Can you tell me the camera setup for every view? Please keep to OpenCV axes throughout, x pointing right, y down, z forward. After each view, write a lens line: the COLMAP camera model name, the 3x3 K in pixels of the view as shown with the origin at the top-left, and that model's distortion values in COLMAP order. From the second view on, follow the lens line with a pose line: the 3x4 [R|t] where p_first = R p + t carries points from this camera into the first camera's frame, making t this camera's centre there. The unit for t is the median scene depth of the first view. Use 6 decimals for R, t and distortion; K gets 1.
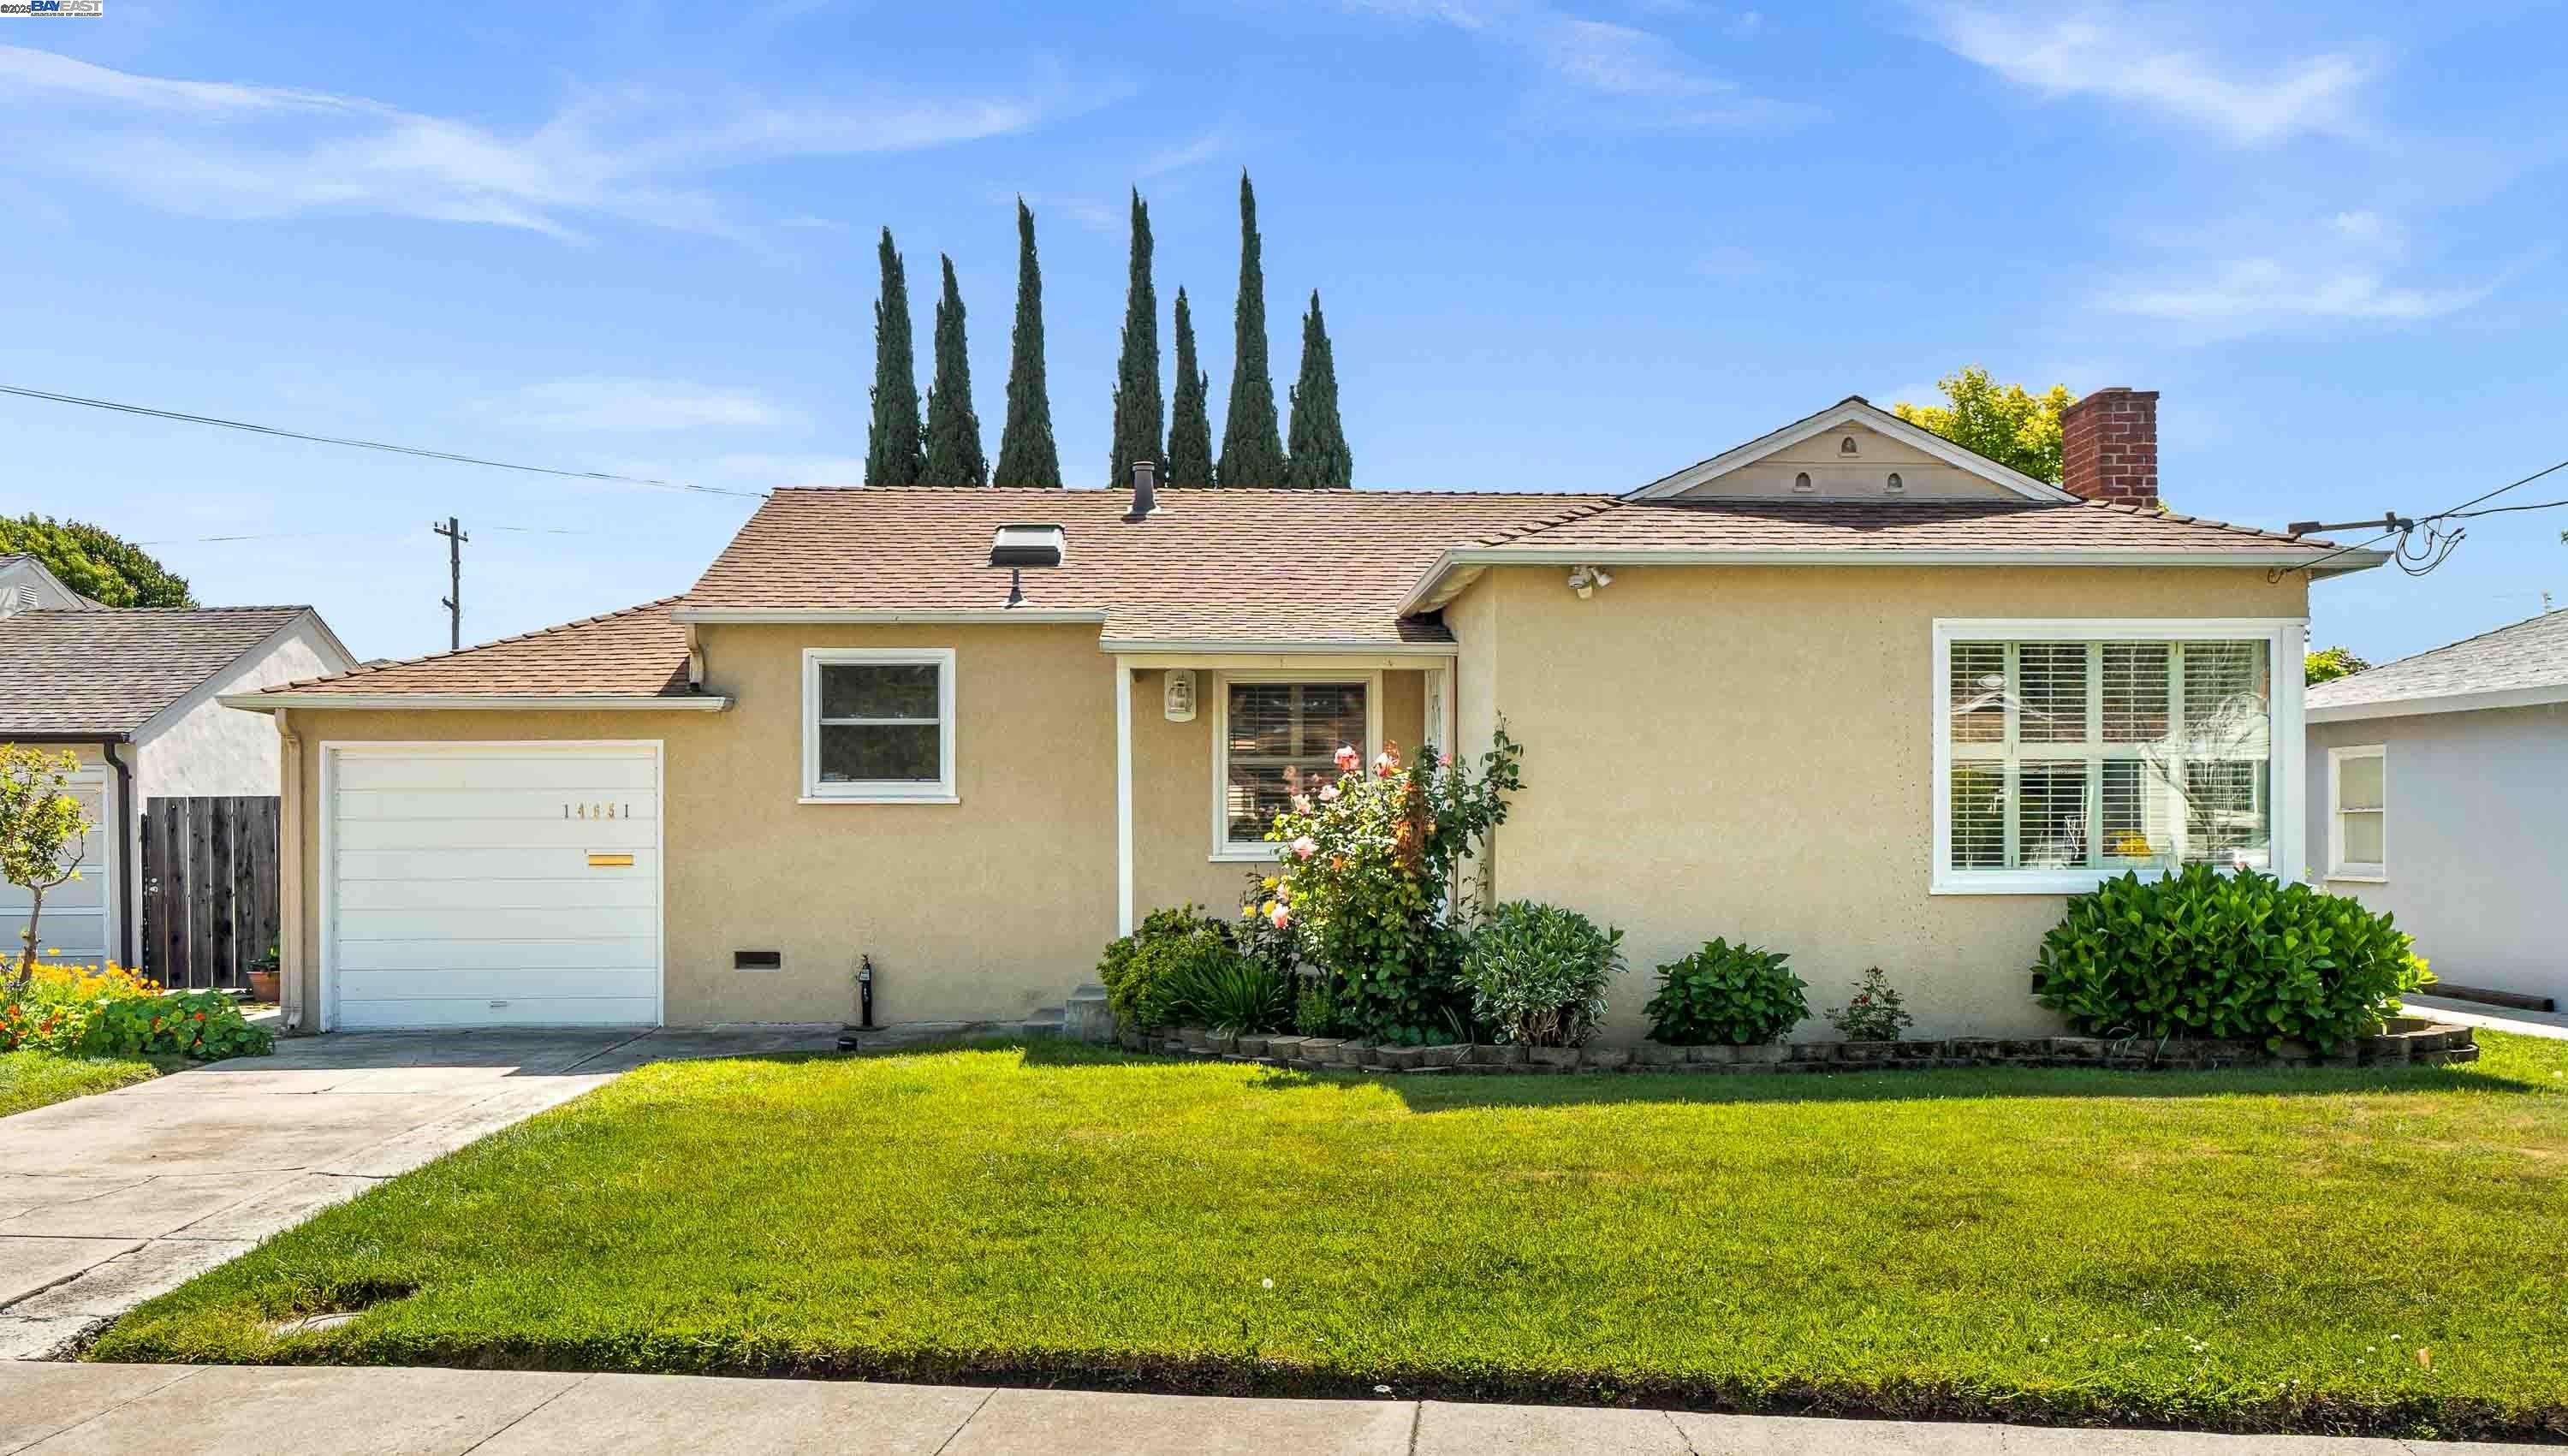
lens RADIAL K [[2052.5, 0, 1266.0], [0, 2052.5, 795.1], [0, 0, 1]] dist [-0.002484, 0.013071]
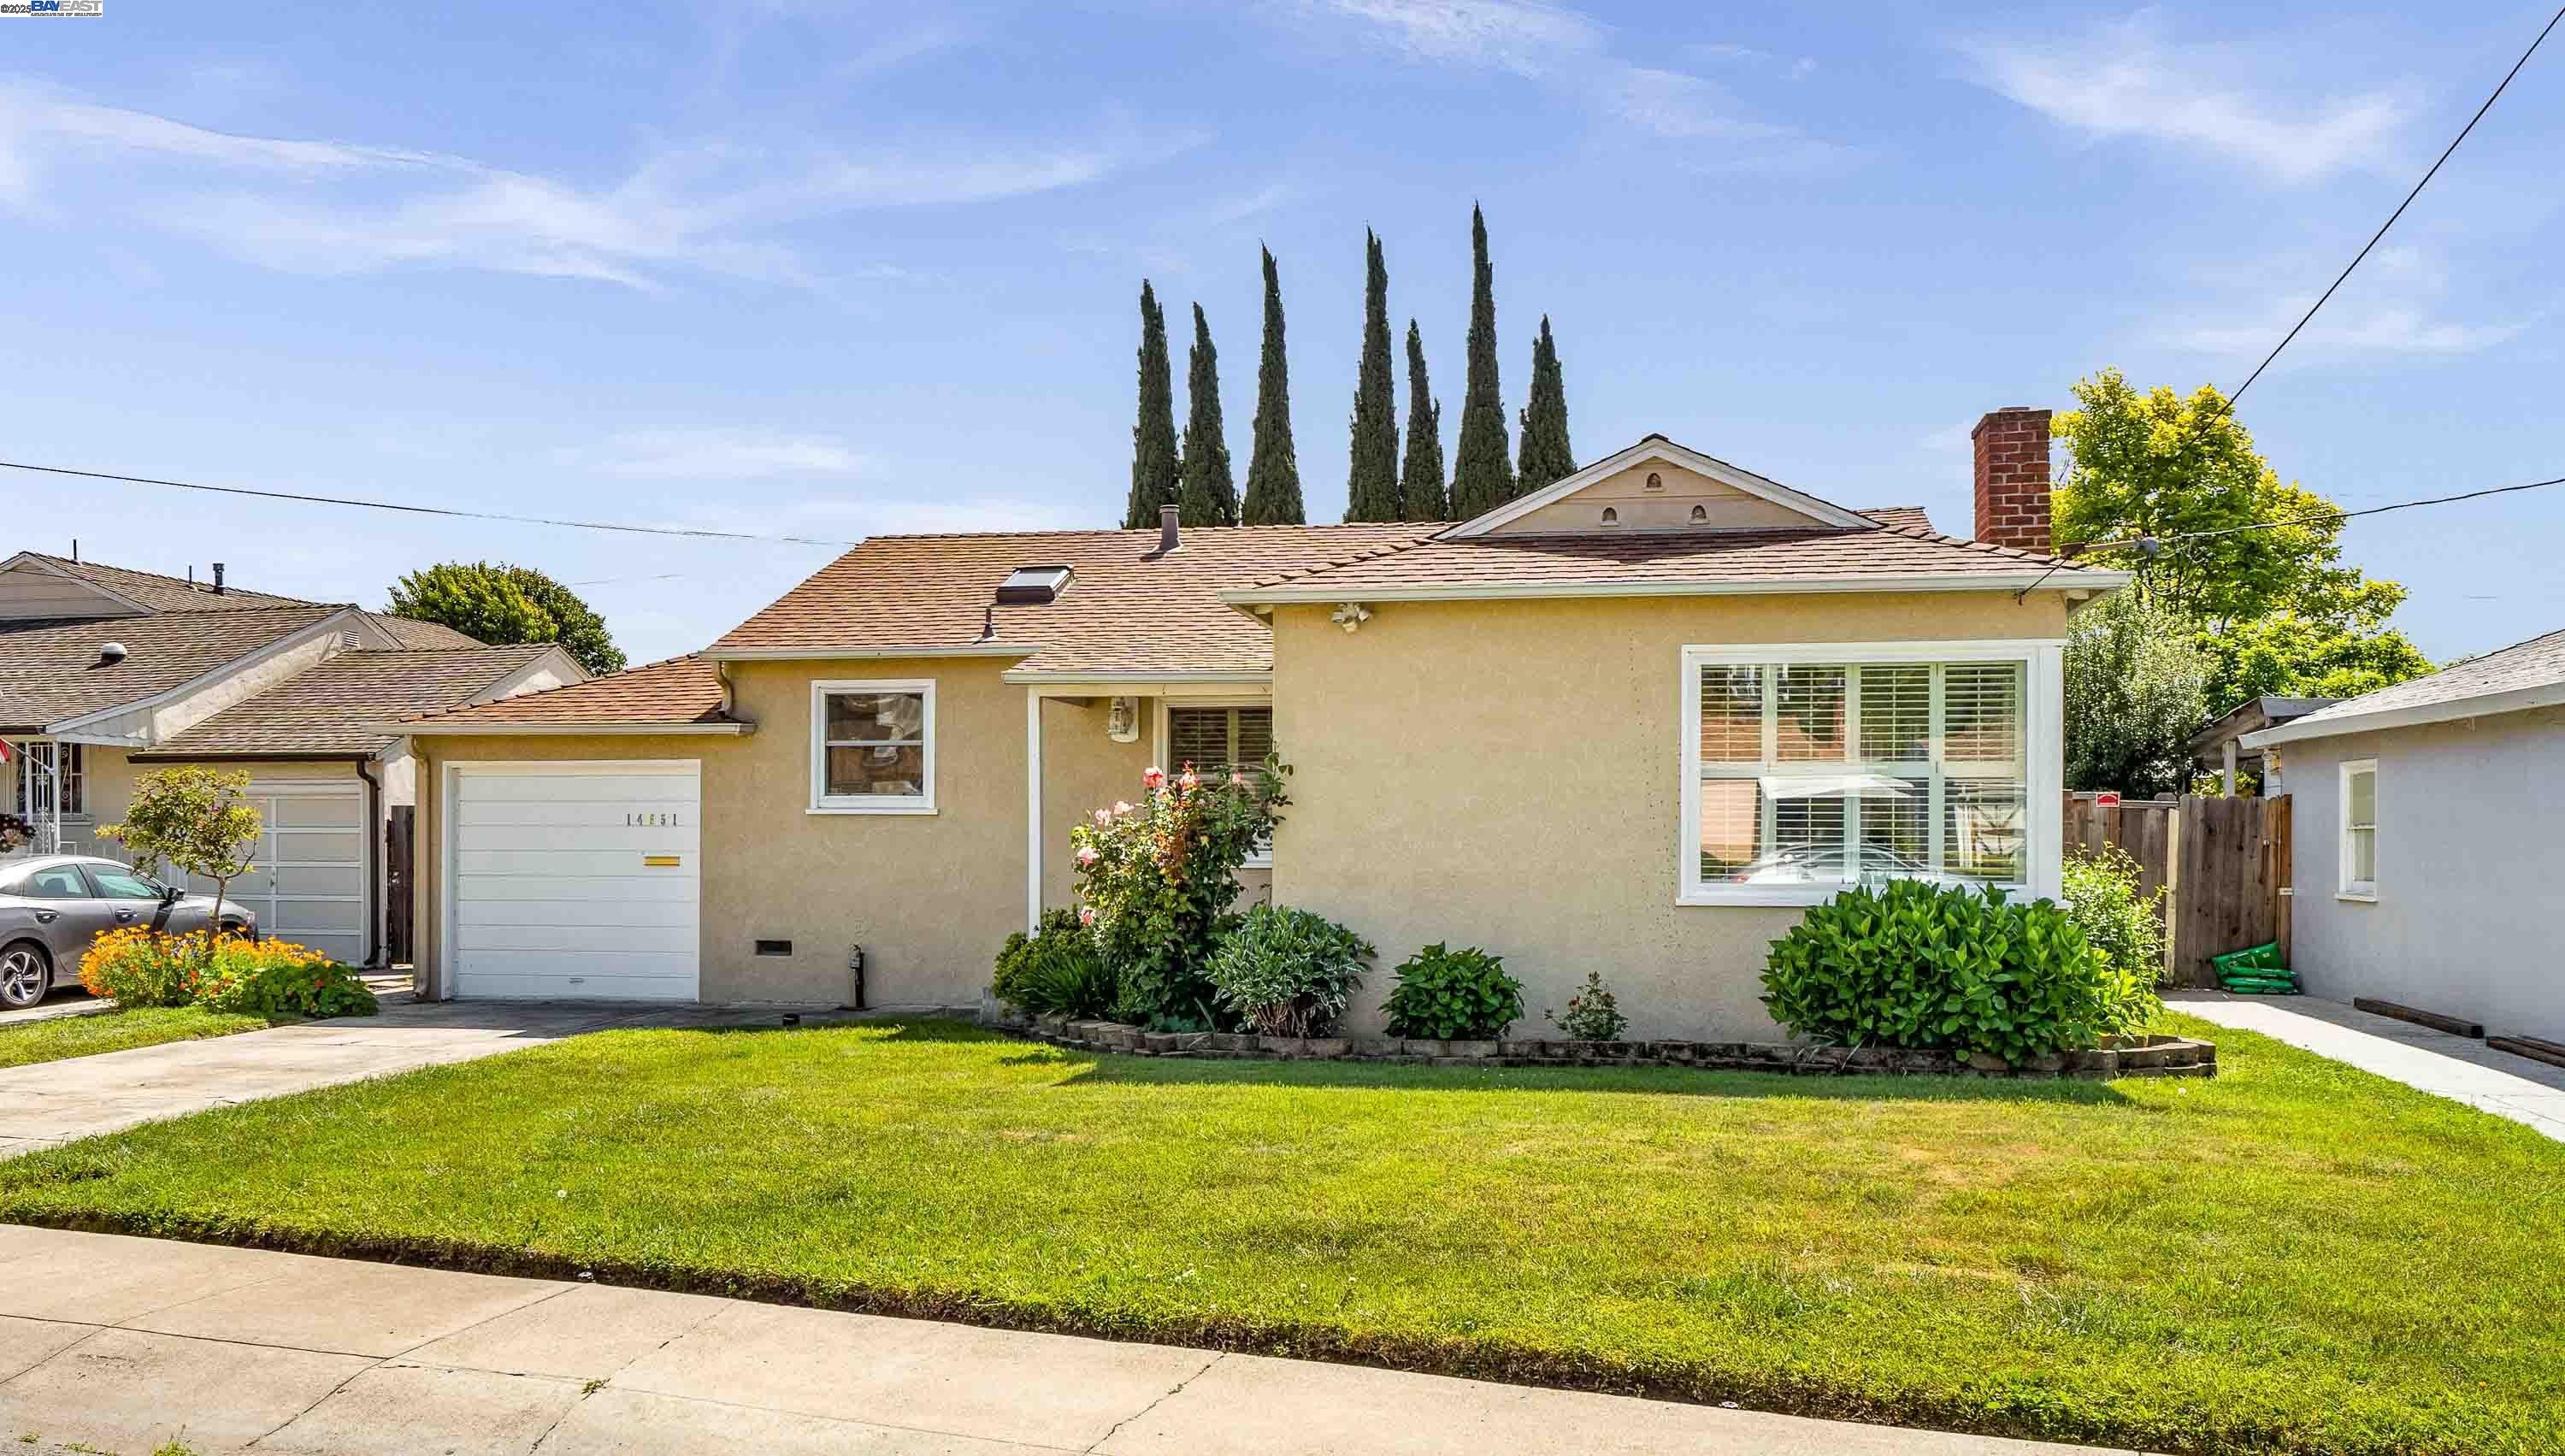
lens RADIAL K [[2015.6, 0, 1250.0], [0, 2015.6, 803.3], [0, 0, 1]] dist [0.001730, 0.006219]
pose [[0.972006, 0.002904, -0.234938, 0.286864], [-0.002622, 0.999995, 0.001514, -0.004313], [0.234941, -0.000855, 0.972009, -0.052345]]
